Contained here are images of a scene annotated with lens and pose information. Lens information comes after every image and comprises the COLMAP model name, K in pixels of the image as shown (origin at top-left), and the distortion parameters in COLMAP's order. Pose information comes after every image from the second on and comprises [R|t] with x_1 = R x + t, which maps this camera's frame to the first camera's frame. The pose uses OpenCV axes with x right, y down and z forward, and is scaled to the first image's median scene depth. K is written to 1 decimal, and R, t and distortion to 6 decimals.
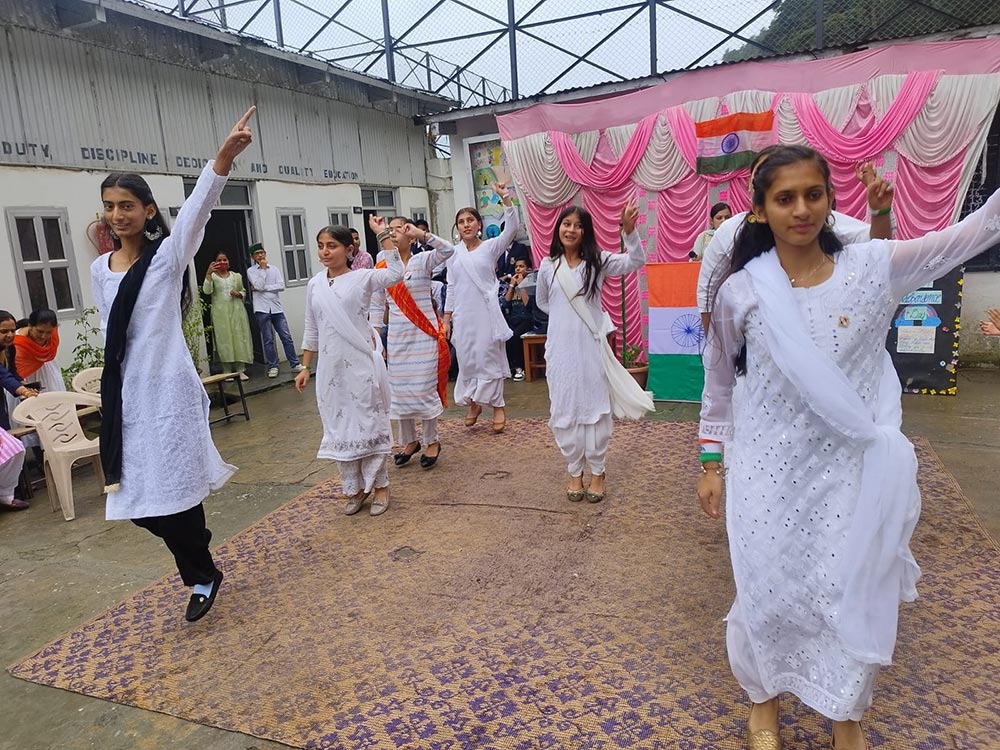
lens RADIAL K [[713.0, 0, 500.0], [0, 713.0, 375.0], [0, 0, 1]] dist [0.022064, -0.024434]
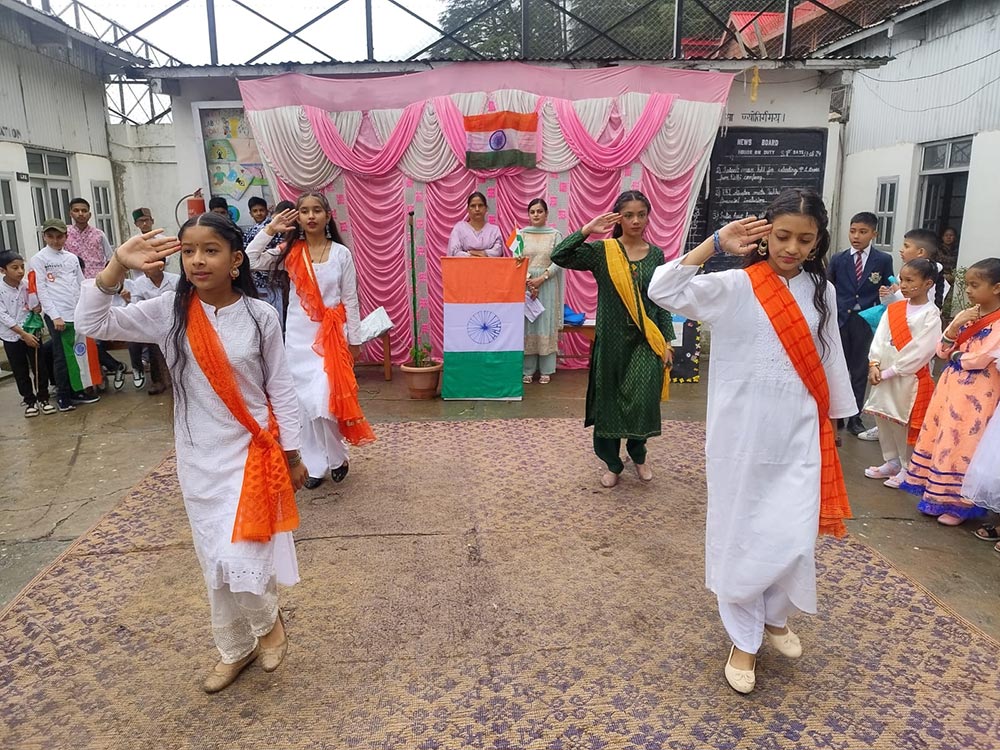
lens RADIAL K [[708.9, 0, 496.6], [0, 708.9, 381.9], [0, 0, 1]] dist [0.009972, -0.014147]
pose [[0.903313, -0.038490, 0.427251, -0.116322], [0.031004, 0.999220, 0.024468, -0.008811], [-0.427859, -0.008856, 0.903802, 0.093828]]
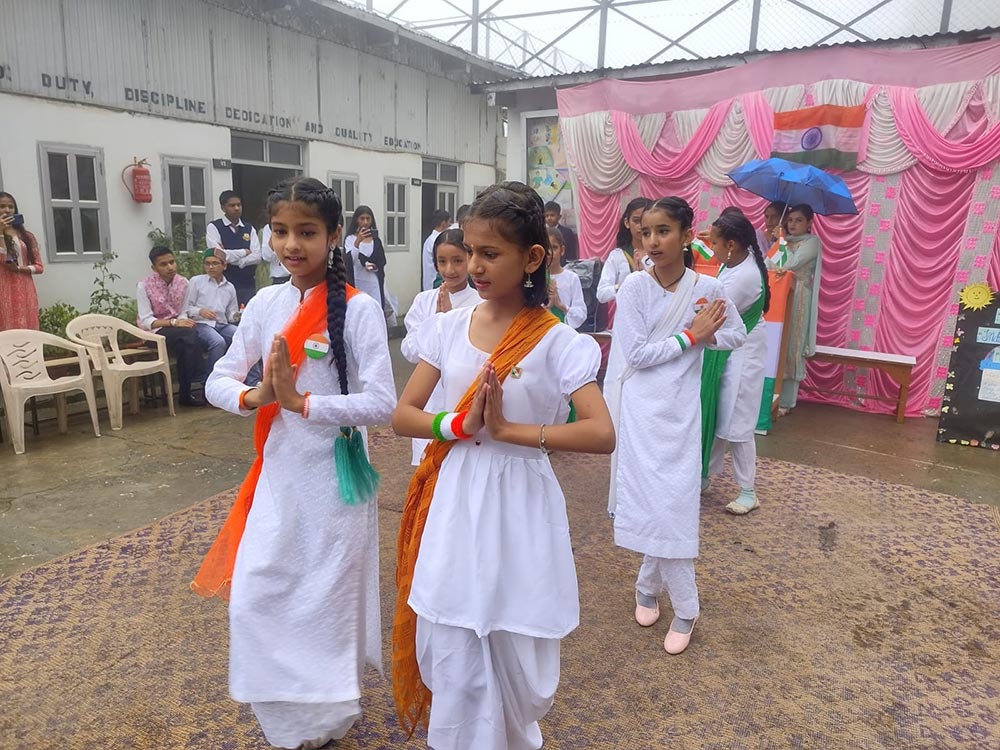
lens RADIAL K [[716.0, 0, 500.0], [0, 716.0, 375.0], [0, 0, 1]] dist [0.011321, -0.010190]
pose [[0.988267, 0.117241, -0.097887, 0.062761], [-0.115684, 0.993054, 0.021460, -0.010841], [0.099723, -0.009885, 0.994966, 0.081972]]
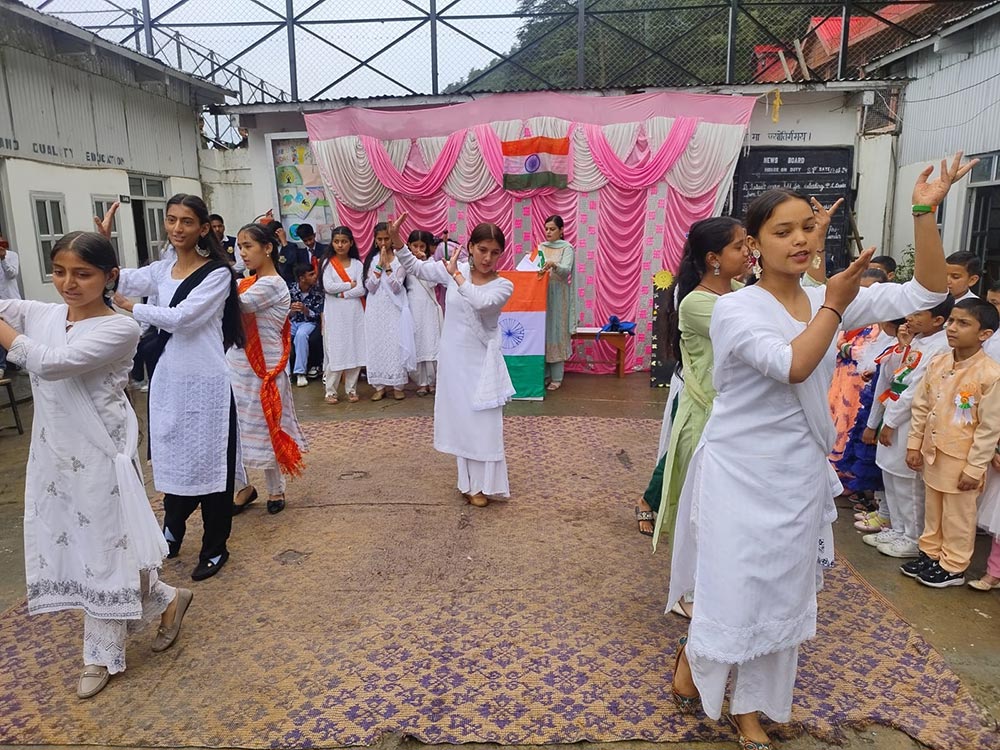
lens RADIAL K [[708.9, 0, 496.6], [0, 708.9, 381.9], [0, 0, 1]] dist [0.009972, -0.014147]
pose [[0.944180, -0.017065, 0.328989, -0.092222], [0.015368, 0.999852, 0.007758, 0.002438], [-0.329073, -0.002269, 0.944302, -0.011425]]
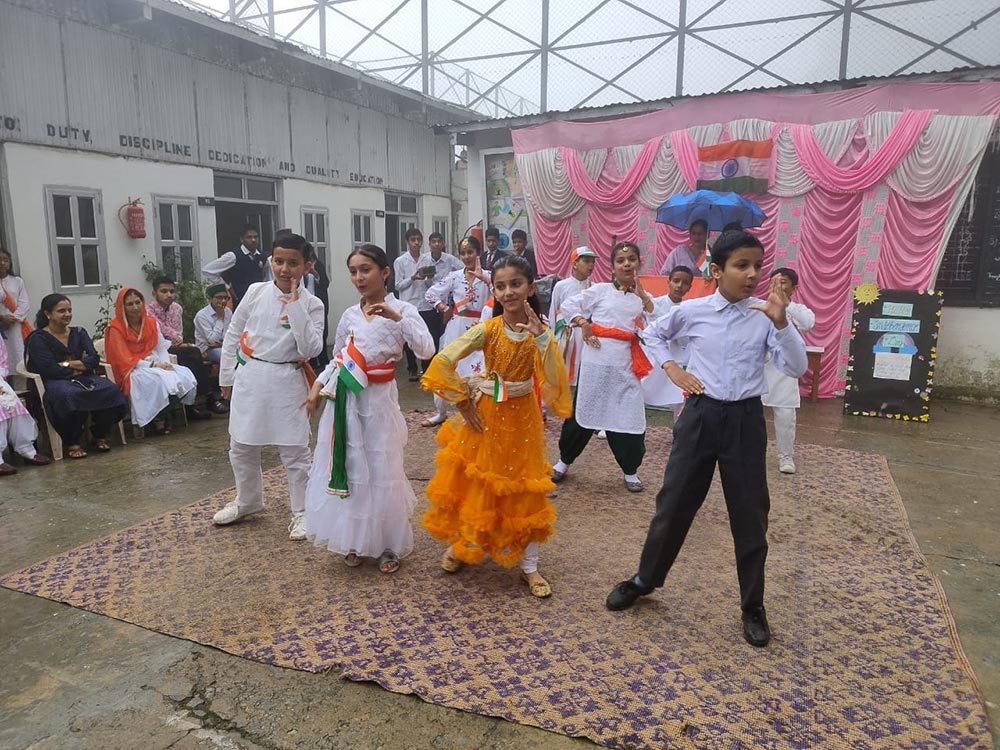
lens RADIAL K [[713.0, 0, 500.0], [0, 713.0, 375.0], [0, 0, 1]] dist [0.022064, -0.024434]
pose [[0.996818, 0.072232, -0.033699, 0.044076], [-0.073046, 0.997049, -0.023609, 0.024039], [0.031894, 0.025995, 0.999153, -0.040785]]
